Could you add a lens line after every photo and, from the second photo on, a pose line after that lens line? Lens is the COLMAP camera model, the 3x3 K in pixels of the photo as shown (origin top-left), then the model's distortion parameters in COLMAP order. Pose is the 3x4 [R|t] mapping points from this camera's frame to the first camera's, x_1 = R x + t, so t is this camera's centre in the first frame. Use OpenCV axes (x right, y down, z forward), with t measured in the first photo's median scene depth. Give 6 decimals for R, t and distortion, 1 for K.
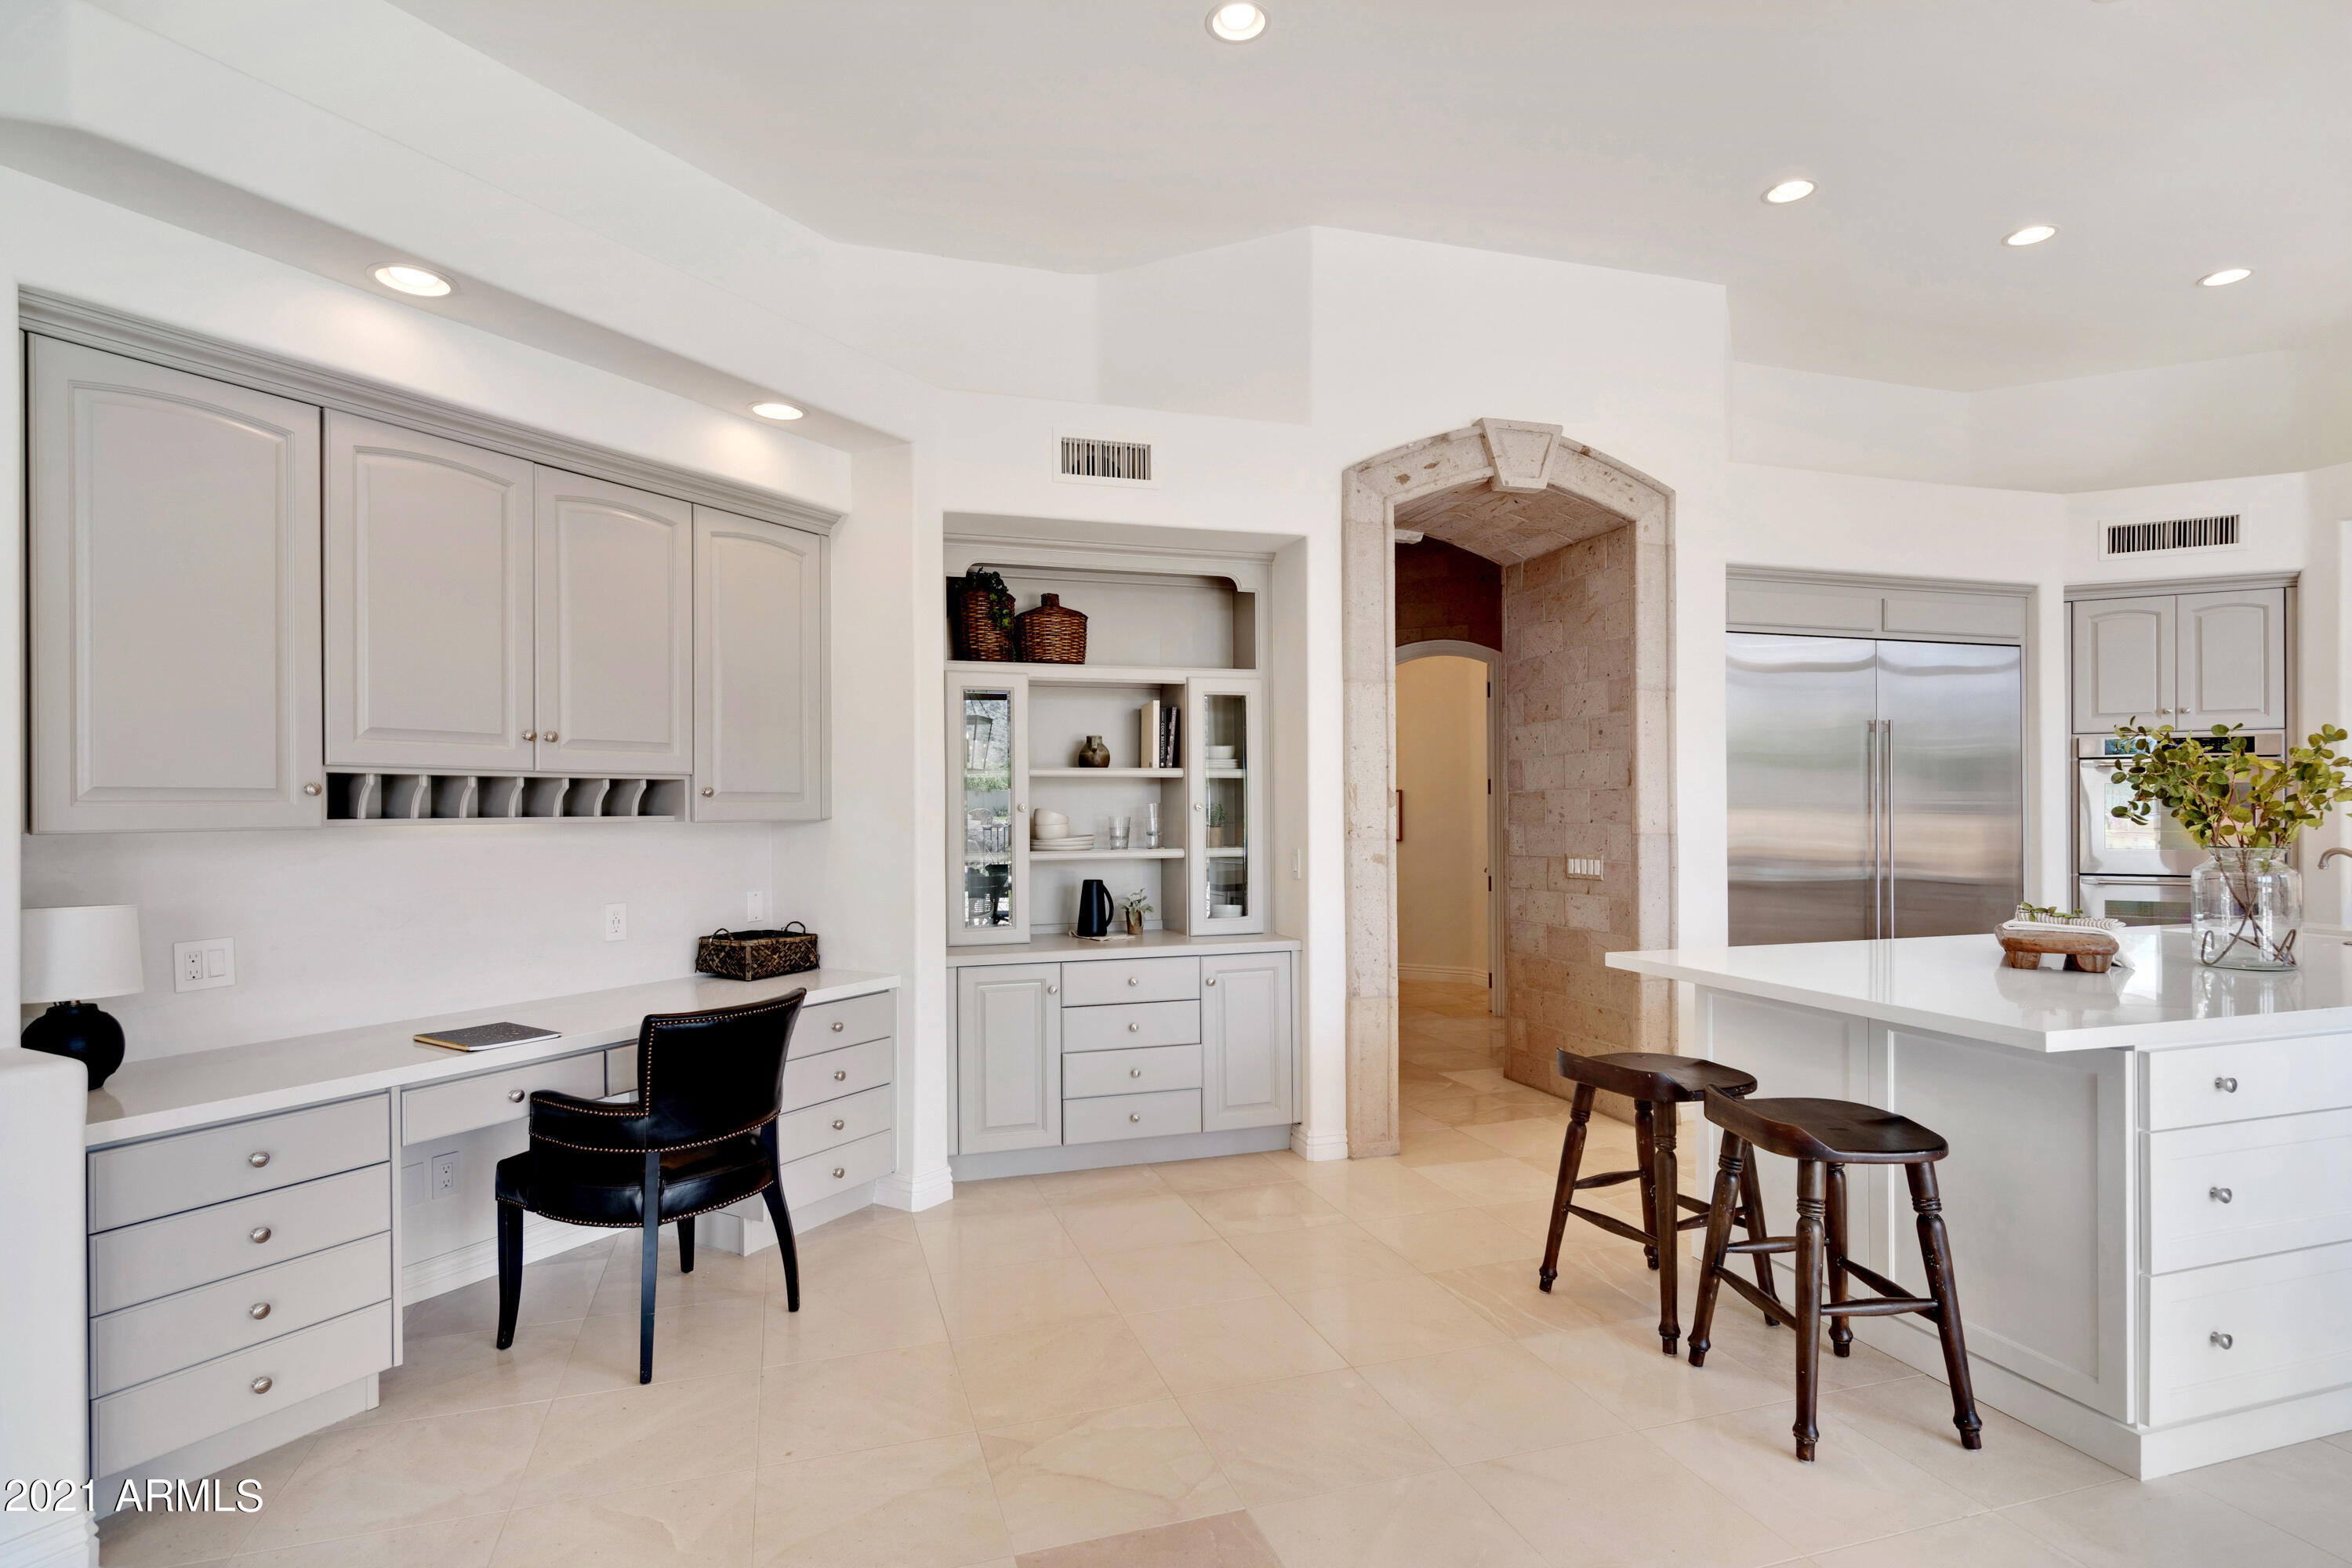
lens RADIAL K [[1187.6, 0, 1178.2], [0, 1187.6, 798.5], [0, 0, 1]] dist [-0.003829, 0.005771]
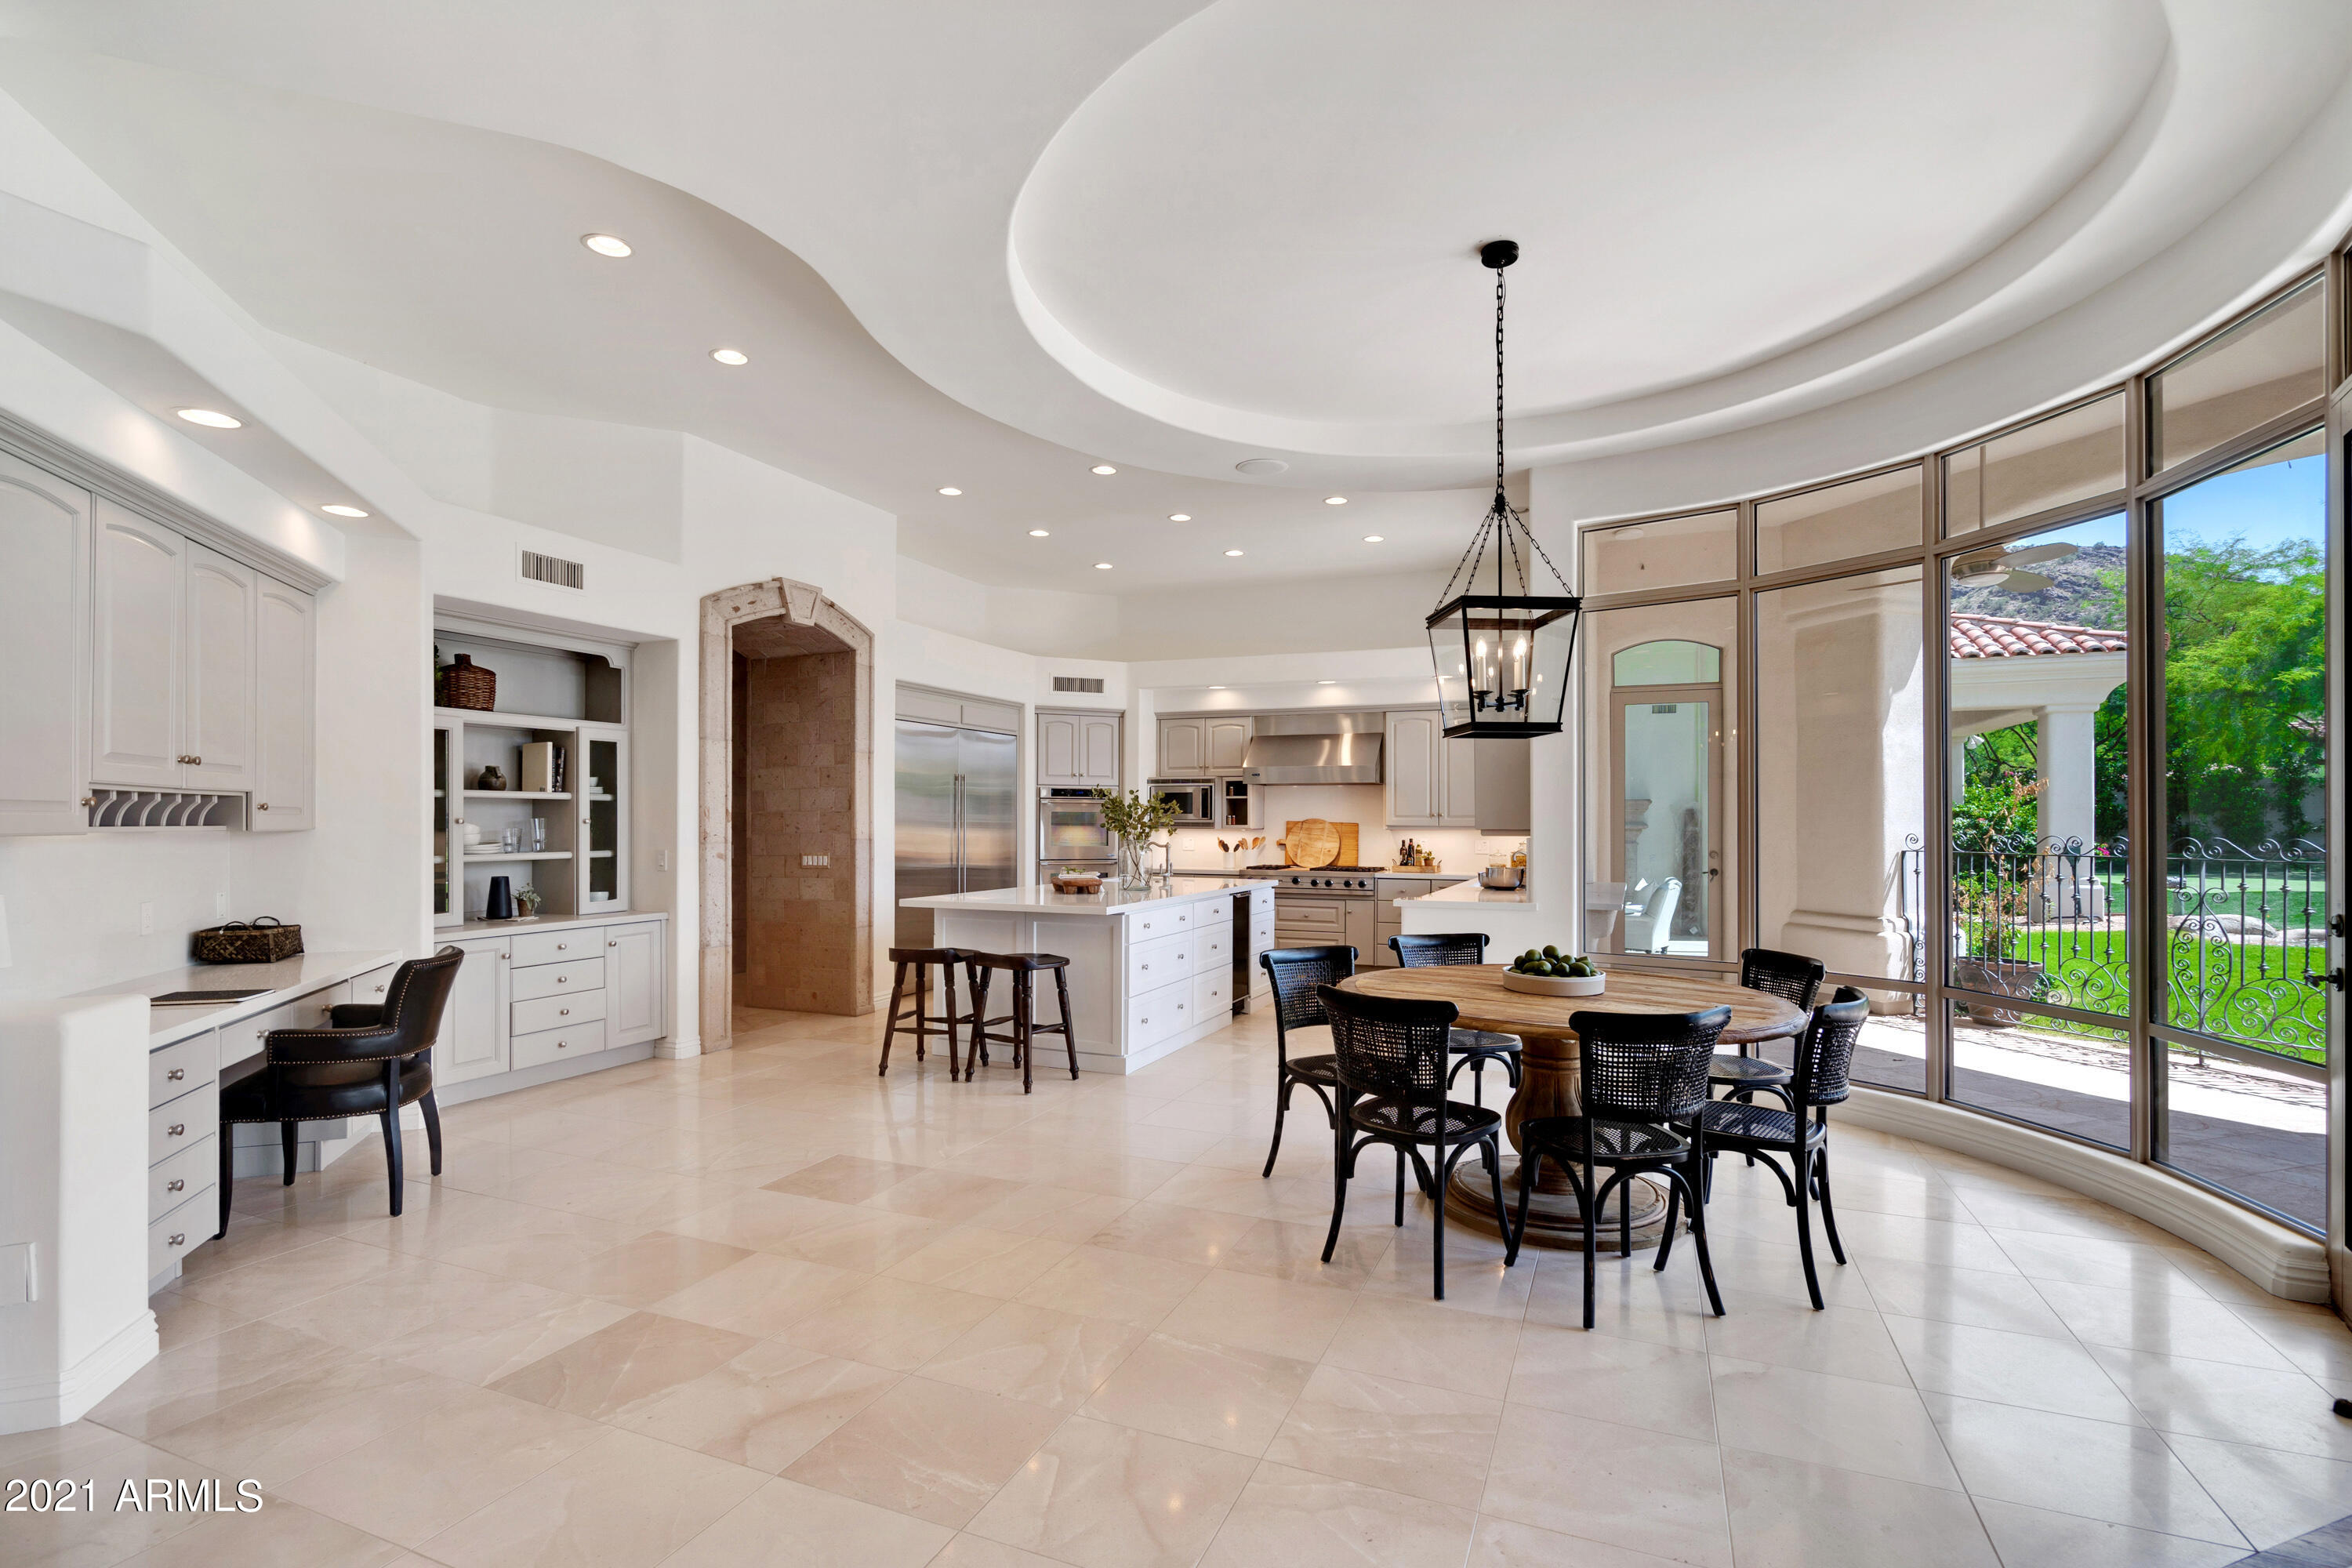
lens RADIAL K [[1099.9, 0, 1175.1], [0, 1099.9, 808.4], [0, 0, 1]] dist [-0.000209, -0.000106]
pose [[0.652042, 0.014367, 0.758047, -0.499842], [-0.007938, 0.999895, -0.012122, 0.002193], [-0.758141, 0.001887, 0.652088, -0.349529]]
